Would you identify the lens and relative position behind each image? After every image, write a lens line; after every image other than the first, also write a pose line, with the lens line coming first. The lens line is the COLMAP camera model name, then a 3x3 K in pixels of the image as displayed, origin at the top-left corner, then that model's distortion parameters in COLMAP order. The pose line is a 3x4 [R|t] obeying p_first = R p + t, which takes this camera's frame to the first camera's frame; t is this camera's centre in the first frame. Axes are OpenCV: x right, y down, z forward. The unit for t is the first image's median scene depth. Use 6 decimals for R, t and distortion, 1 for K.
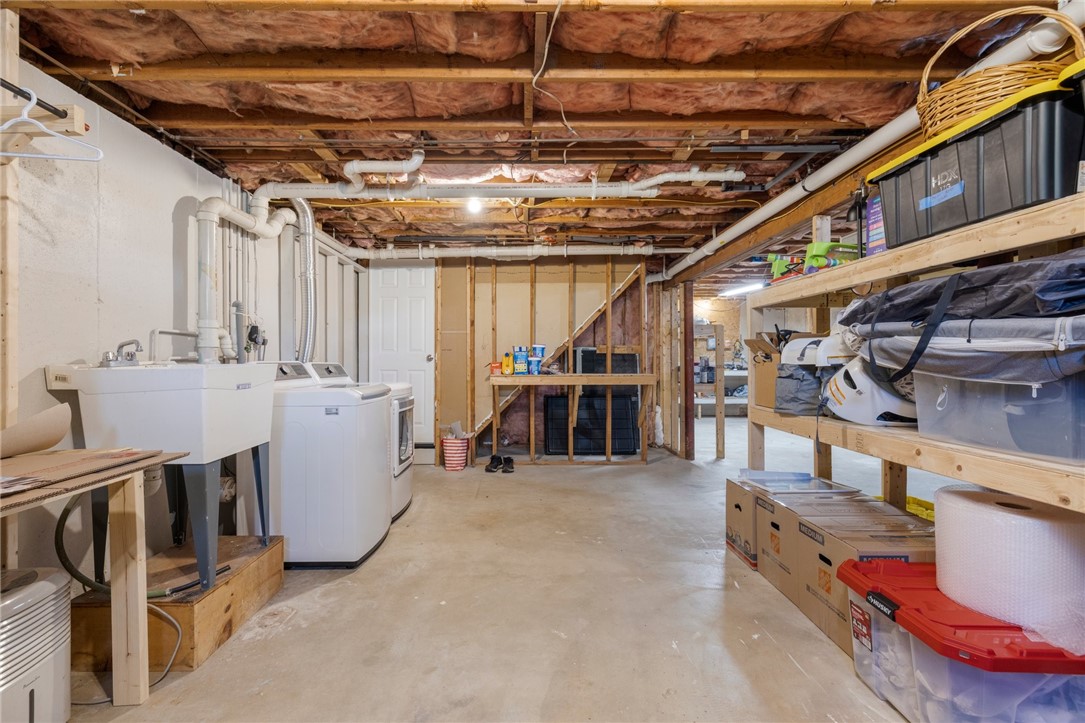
lens RADIAL K [[460.7, 0, 536.6], [0, 460.7, 361.3], [0, 0, 1]] dist [0.003733, 0.000044]
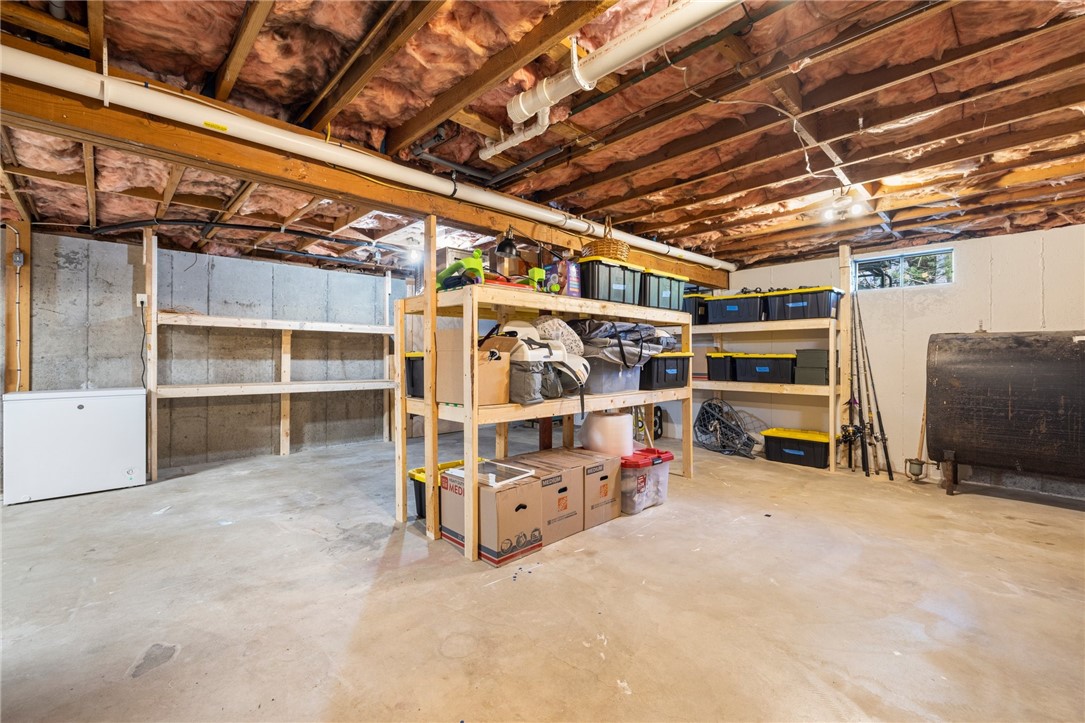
lens RADIAL K [[460.7, 0, 525.8], [0, 460.7, 357.8], [0, 0, 1]] dist [0.003733, 0.000044]
pose [[-0.664583, 0.000433, 0.747214, -0.354951], [0.000703, 1.000000, 0.000046, -0.003140], [-0.747214, 0.000556, -0.664583, 1.914142]]
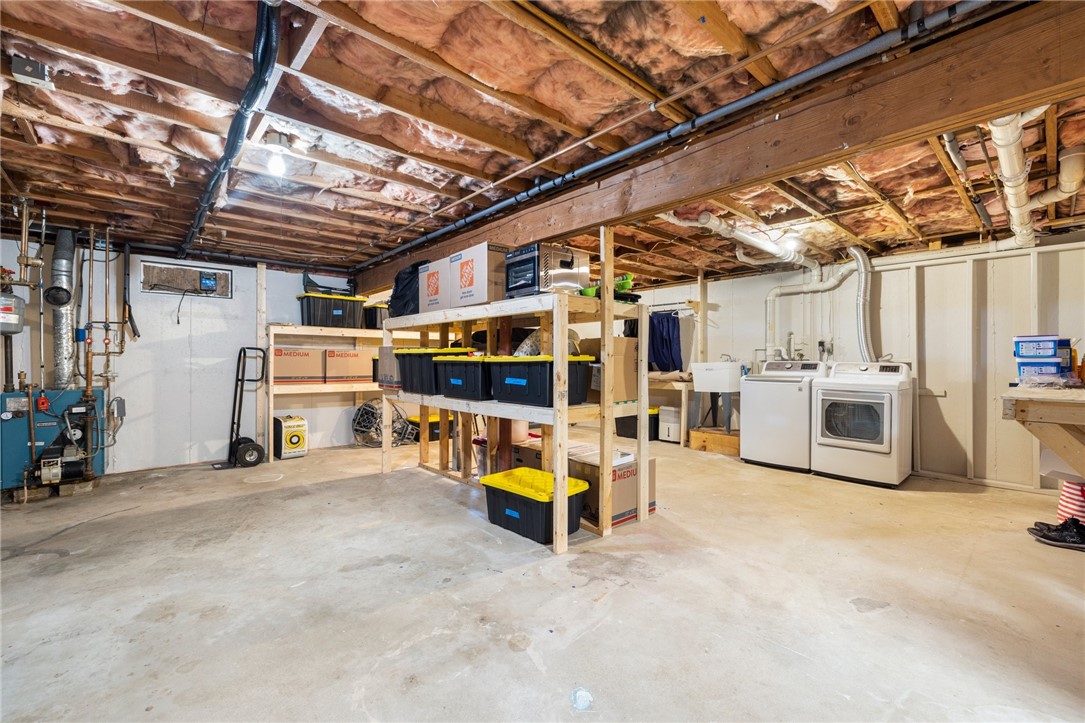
lens RADIAL K [[460.7, 0, 547.1], [0, 460.7, 362.0], [0, 0, 1]] dist [0.003733, 0.000044]
pose [[-0.746559, -0.001666, -0.665318, 1.791074], [-0.002101, 0.999998, -0.000146, -0.000021], [0.665316, 0.001288, -0.746560, 2.136965]]
